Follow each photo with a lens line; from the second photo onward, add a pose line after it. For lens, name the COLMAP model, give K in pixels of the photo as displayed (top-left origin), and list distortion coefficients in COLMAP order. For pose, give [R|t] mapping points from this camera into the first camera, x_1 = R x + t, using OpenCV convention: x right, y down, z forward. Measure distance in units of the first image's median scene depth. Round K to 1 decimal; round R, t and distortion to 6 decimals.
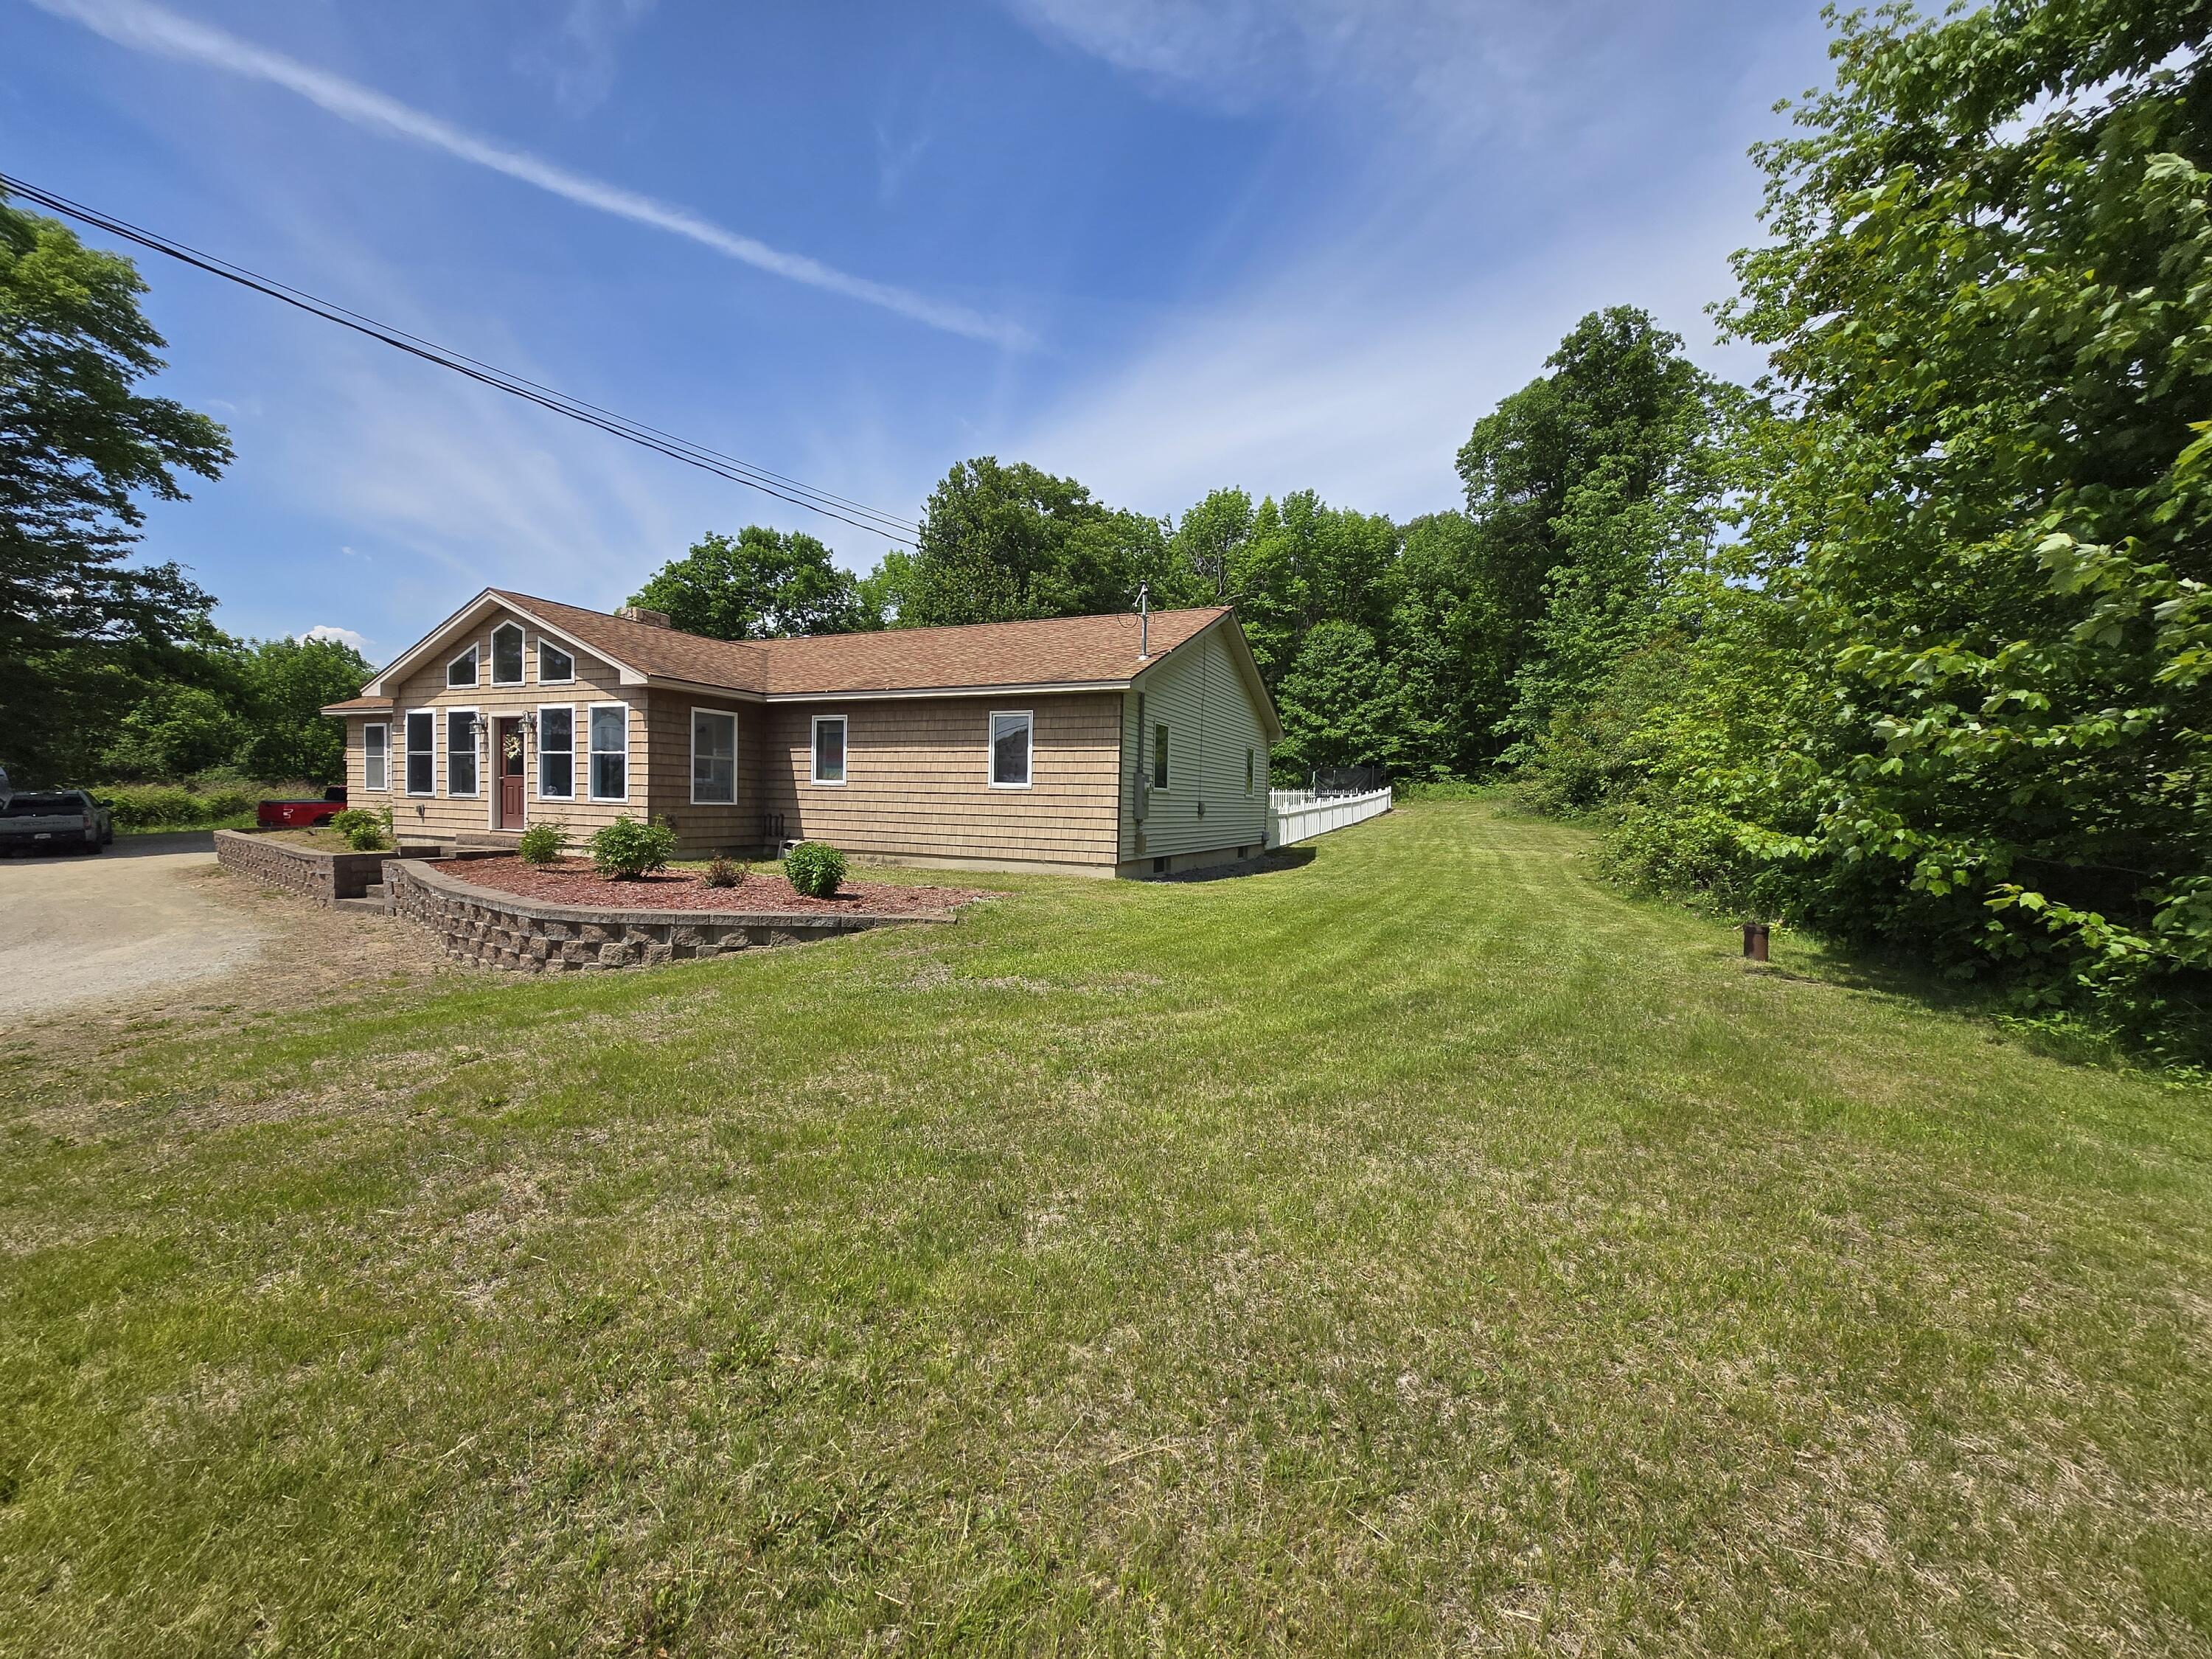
lens RADIAL K [[882.0, 0, 1114.1], [0, 882.0, 817.7], [0, 0, 1]] dist [-0.001393, -0.000917]
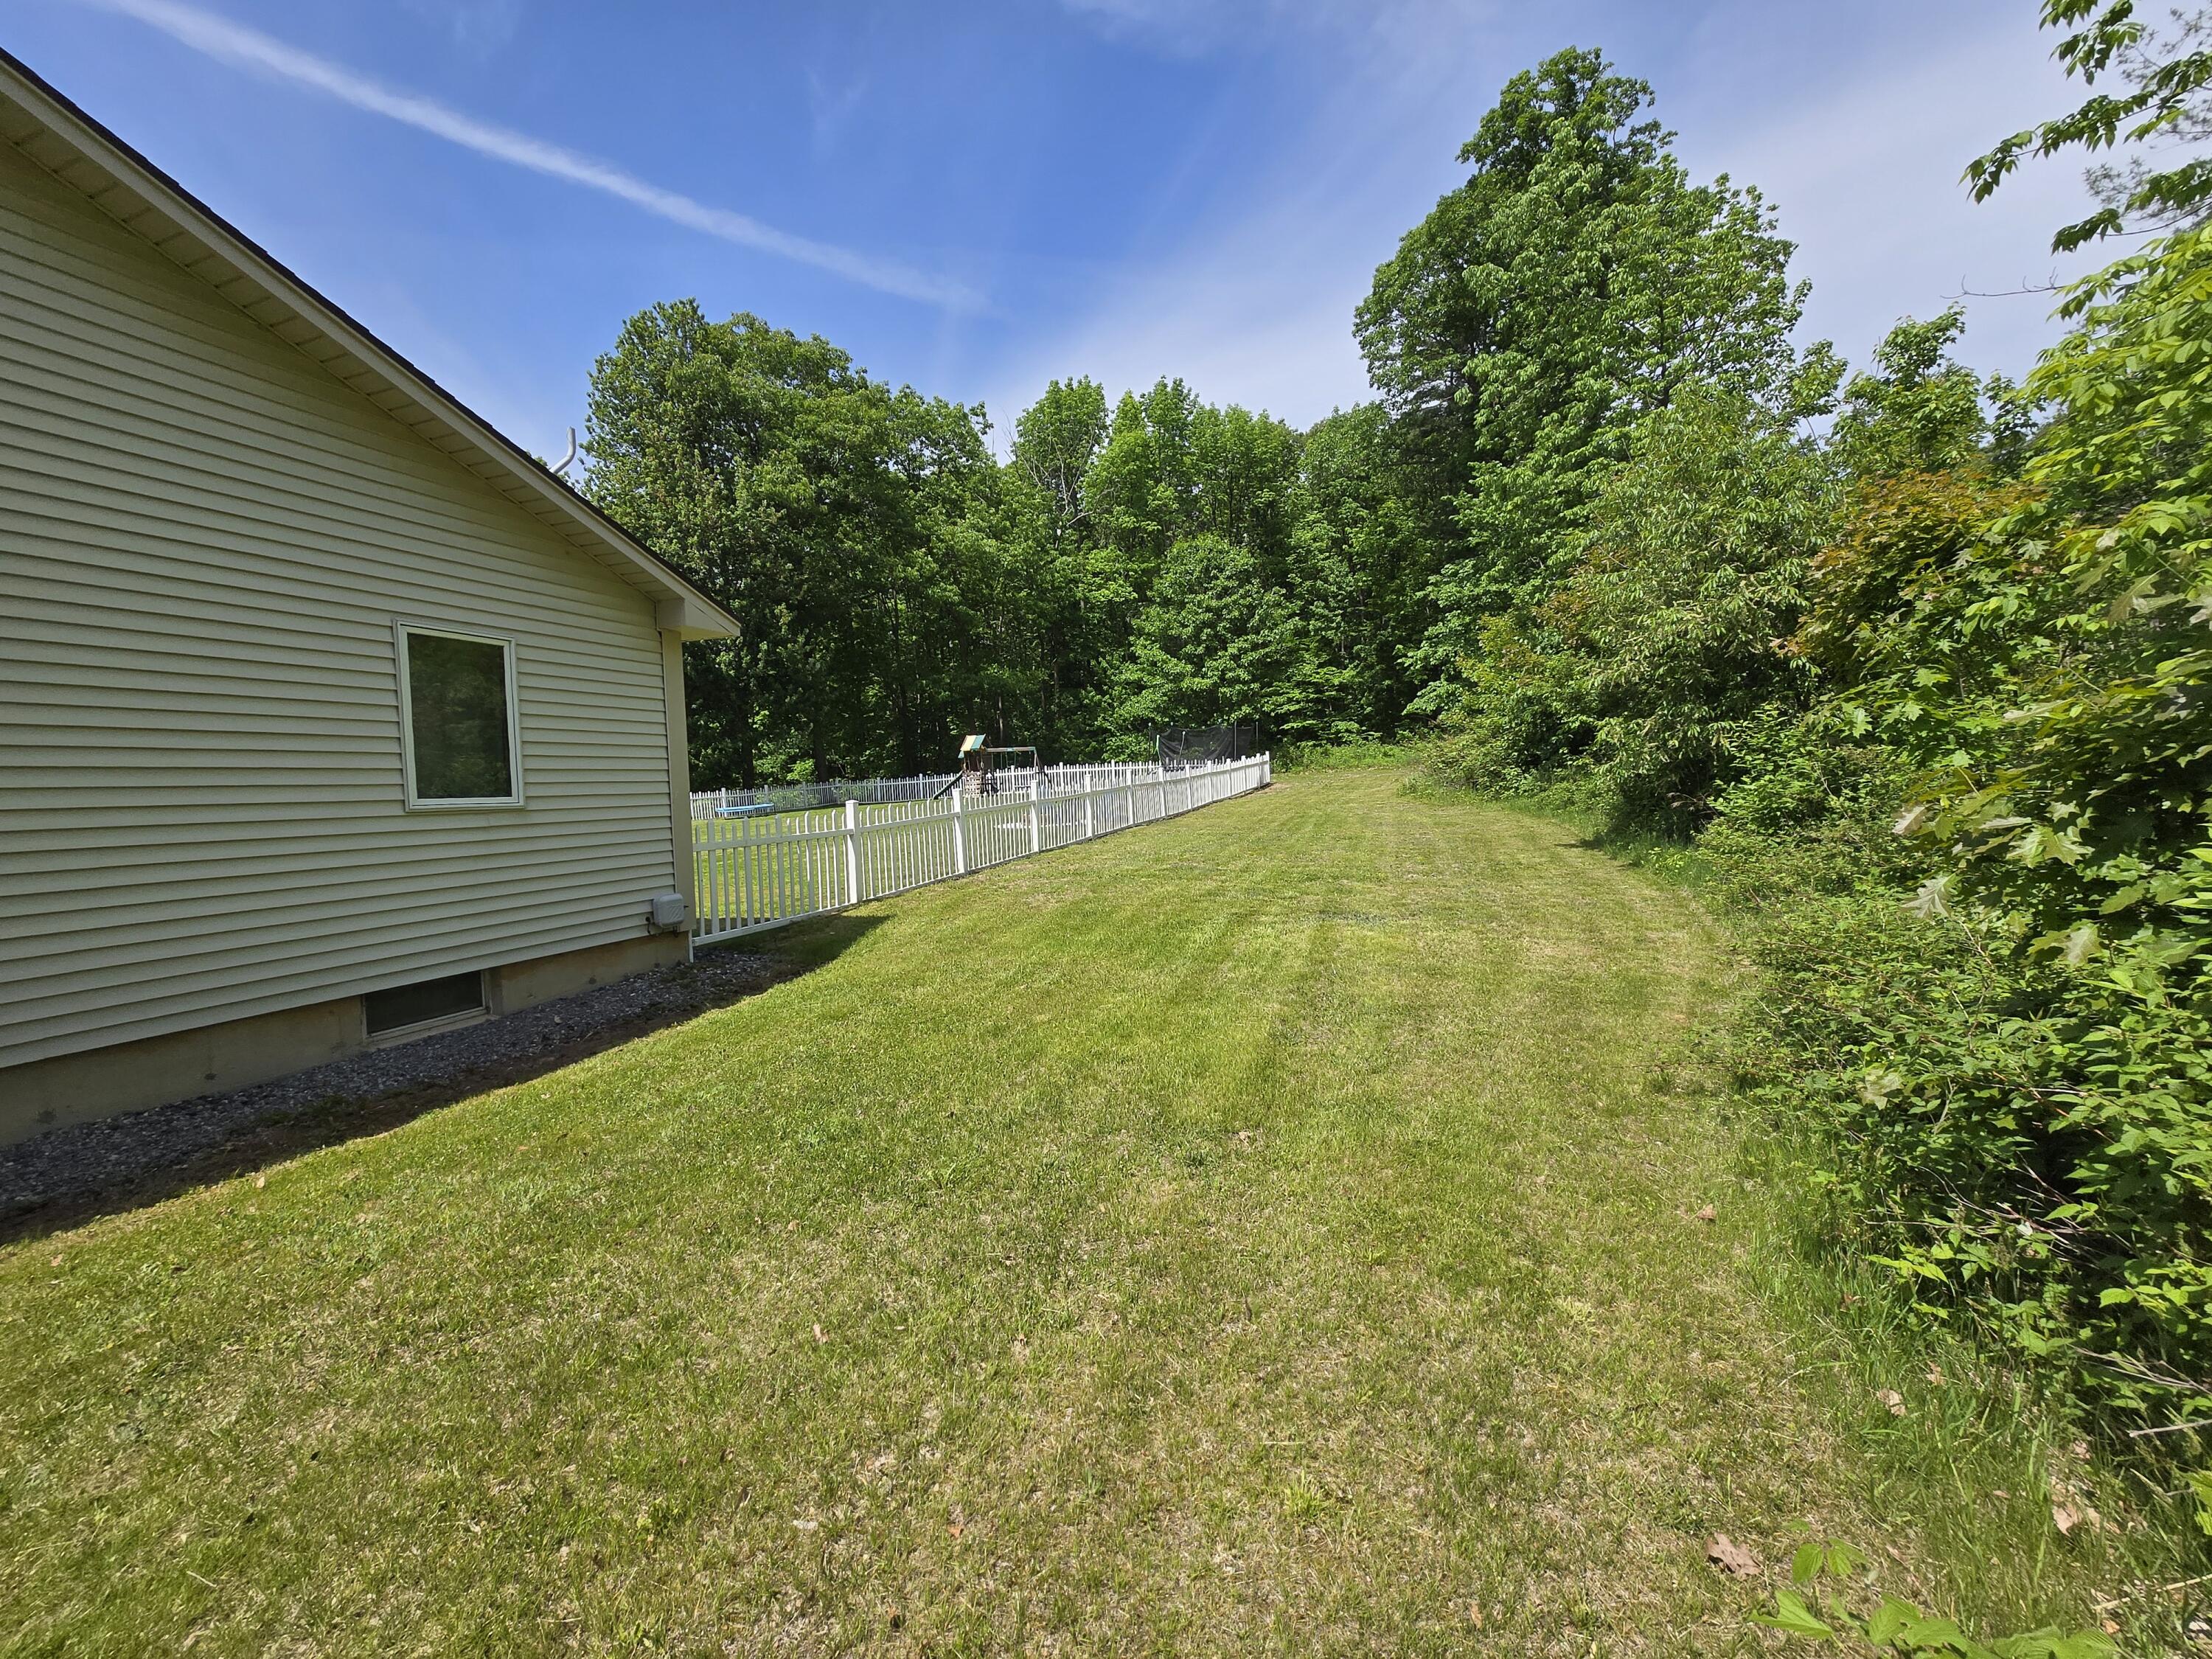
lens RADIAL K [[882.0, 0, 1120.4], [0, 882.0, 811.0], [0, 0, 1]] dist [-0.001393, -0.000917]
pose [[0.997319, -0.043027, 0.059191, 0.151897], [0.041876, 0.998912, 0.020544, -0.007618], [-0.060011, -0.018010, 0.998035, 0.299307]]
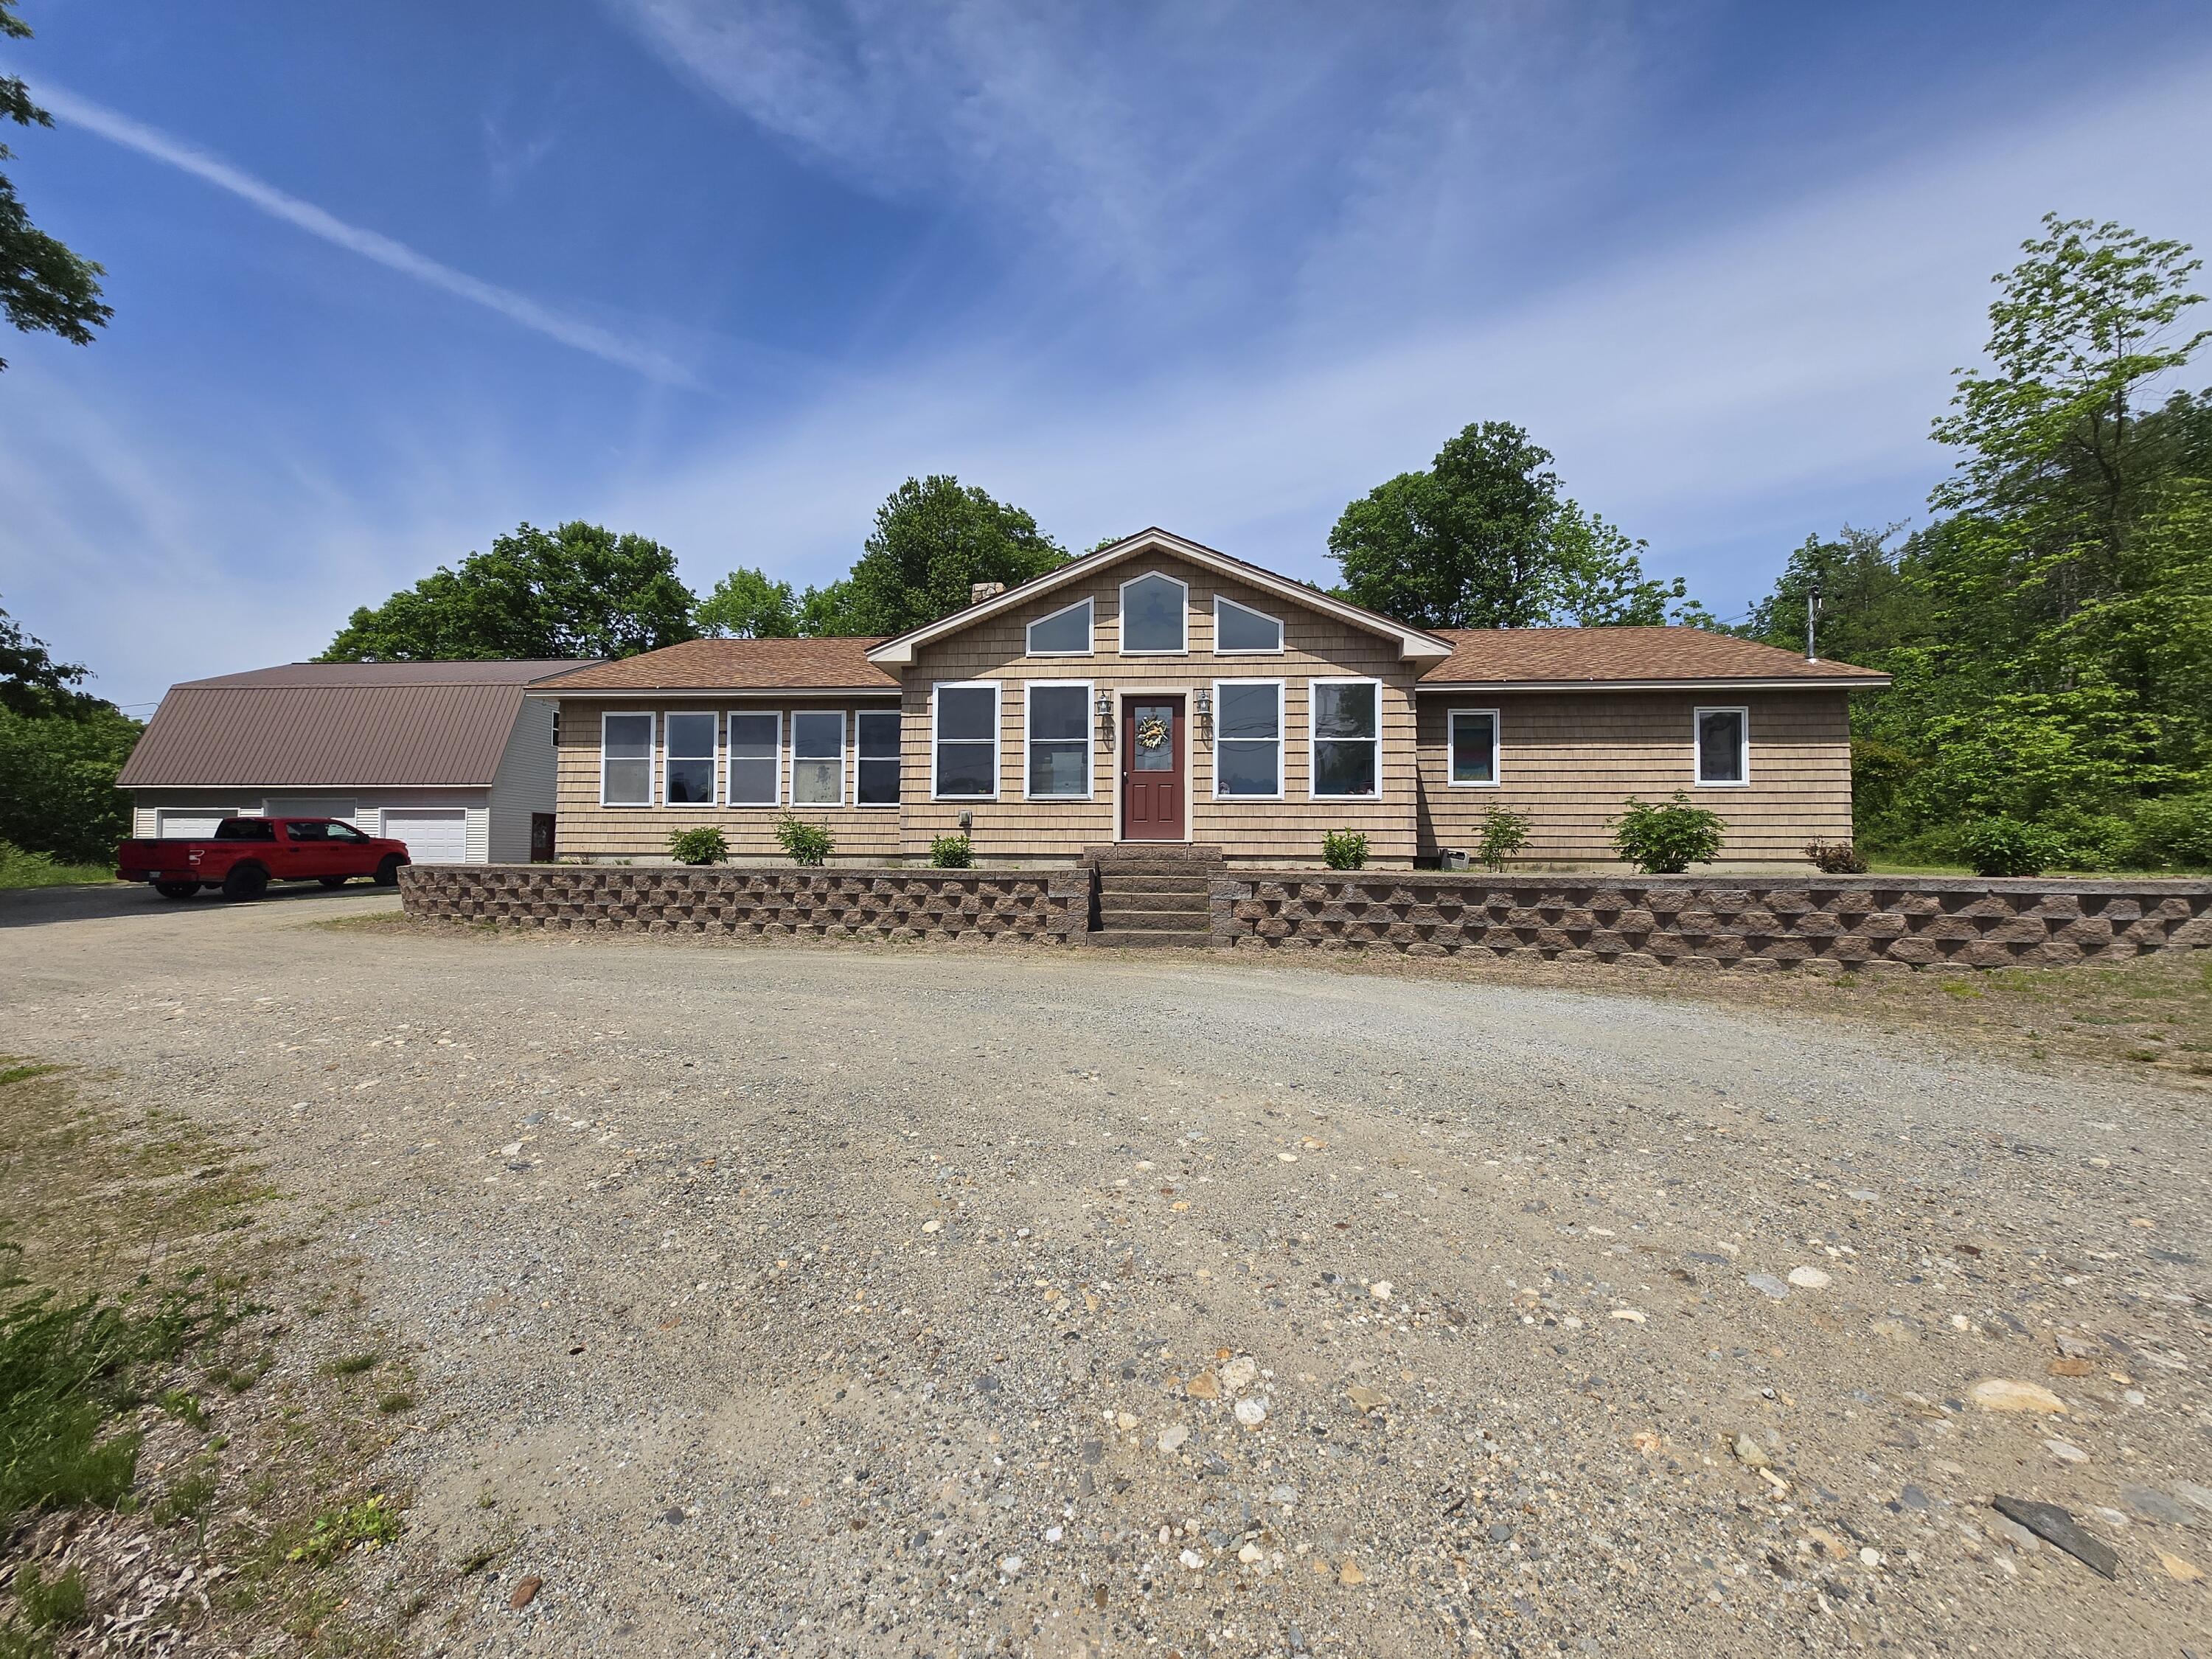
lens RADIAL K [[882.0, 0, 1028.5], [0, 882.0, 807.3], [0, 0, 1]] dist [-0.001393, -0.000917]
pose [[0.939280, 0.003113, 0.343139, -0.423529], [0.023474, 0.997034, -0.073300, 0.015627], [-0.342349, 0.076904, 0.936420, 0.128258]]
